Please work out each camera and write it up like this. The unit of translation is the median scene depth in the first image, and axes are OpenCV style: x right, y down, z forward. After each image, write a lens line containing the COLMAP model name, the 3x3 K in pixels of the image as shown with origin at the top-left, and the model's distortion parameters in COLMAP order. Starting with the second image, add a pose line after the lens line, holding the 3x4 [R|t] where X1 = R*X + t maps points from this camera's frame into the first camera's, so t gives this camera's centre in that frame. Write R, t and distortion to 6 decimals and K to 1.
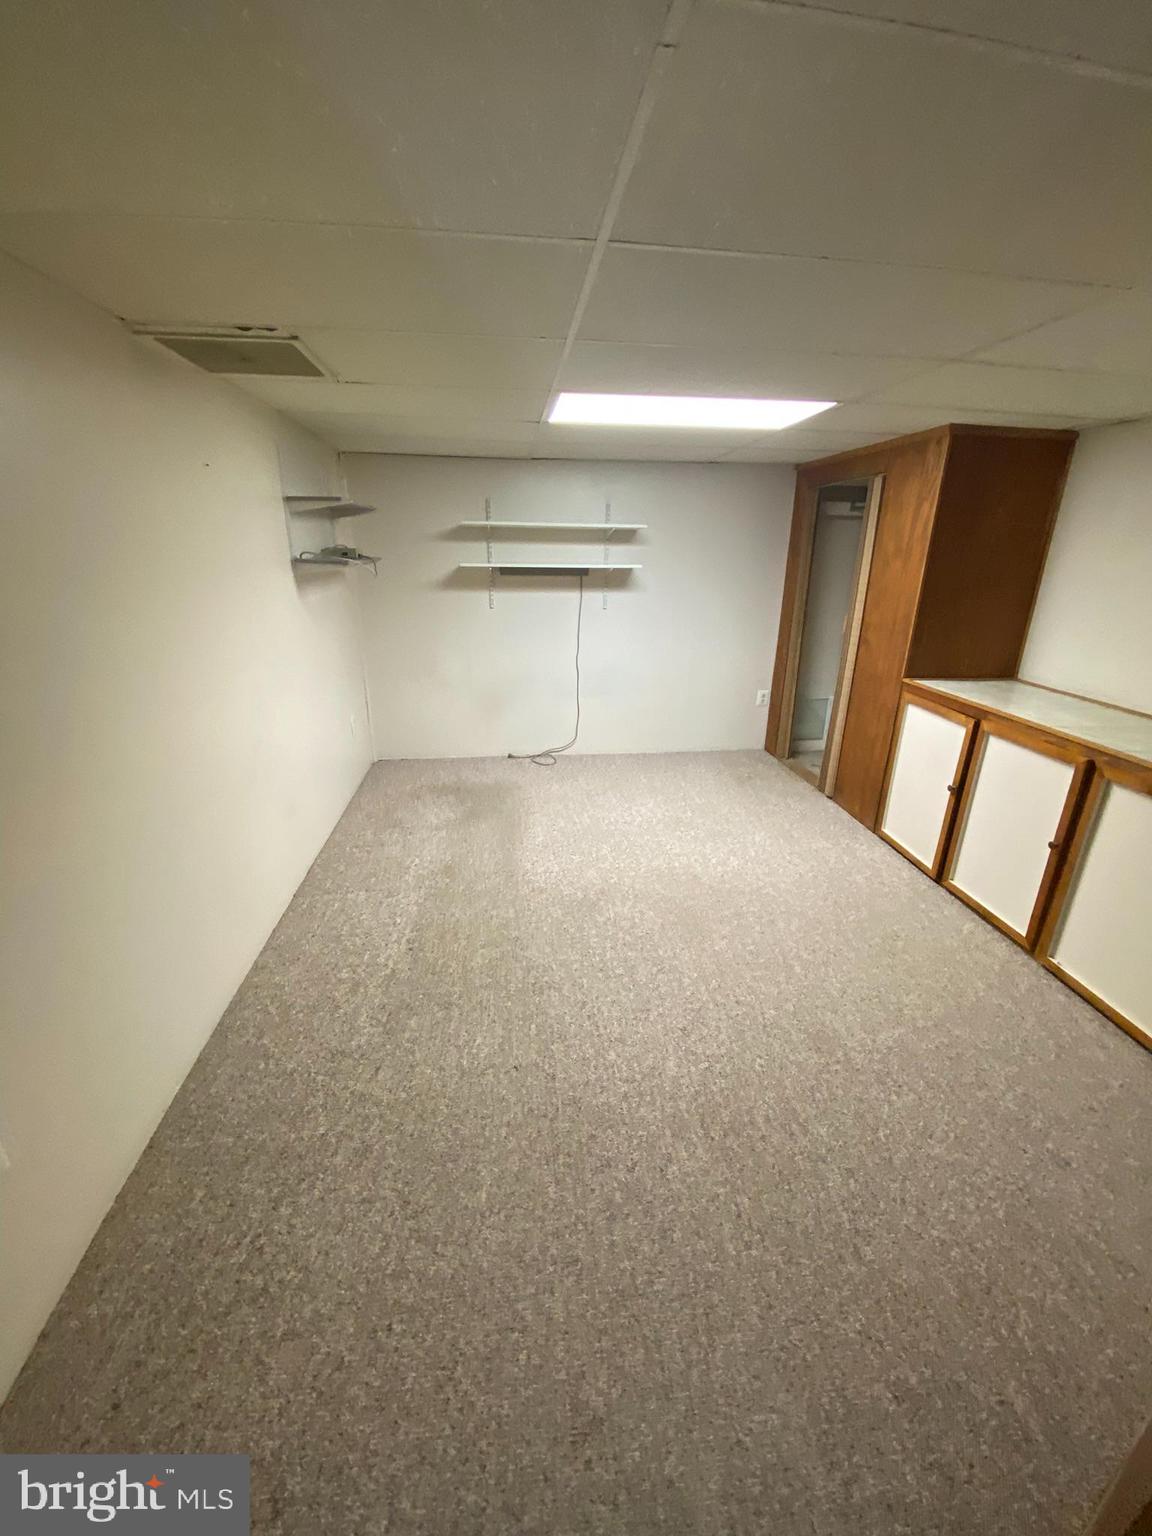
lens RADIAL K [[612.3, 0, 583.6], [0, 612.3, 765.4], [0, 0, 1]] dist [-0.002285, -0.011370]
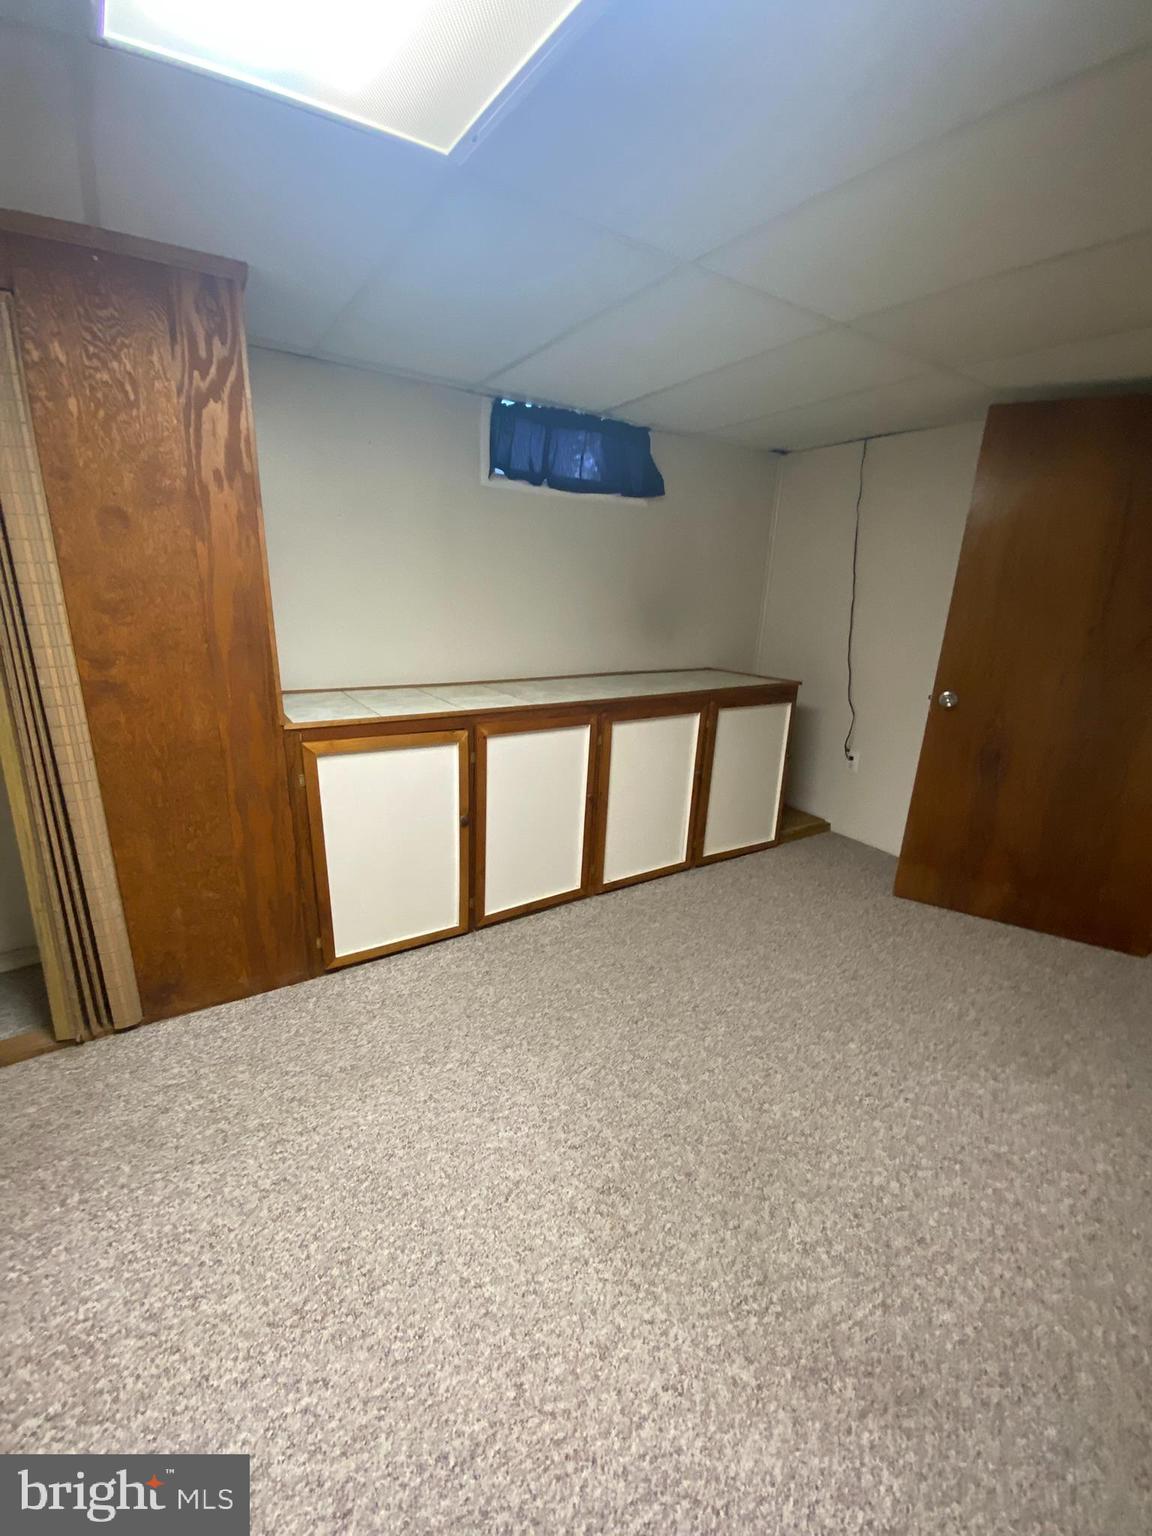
lens RADIAL K [[612.3, 0, 583.6], [0, 612.3, 765.4], [0, 0, 1]] dist [-0.002285, -0.011370]
pose [[-0.427584, -0.268949, 0.863040, -0.109461], [0.275950, 0.870312, 0.407932, -0.261882], [-0.860827, 0.412581, -0.297914, 0.923988]]
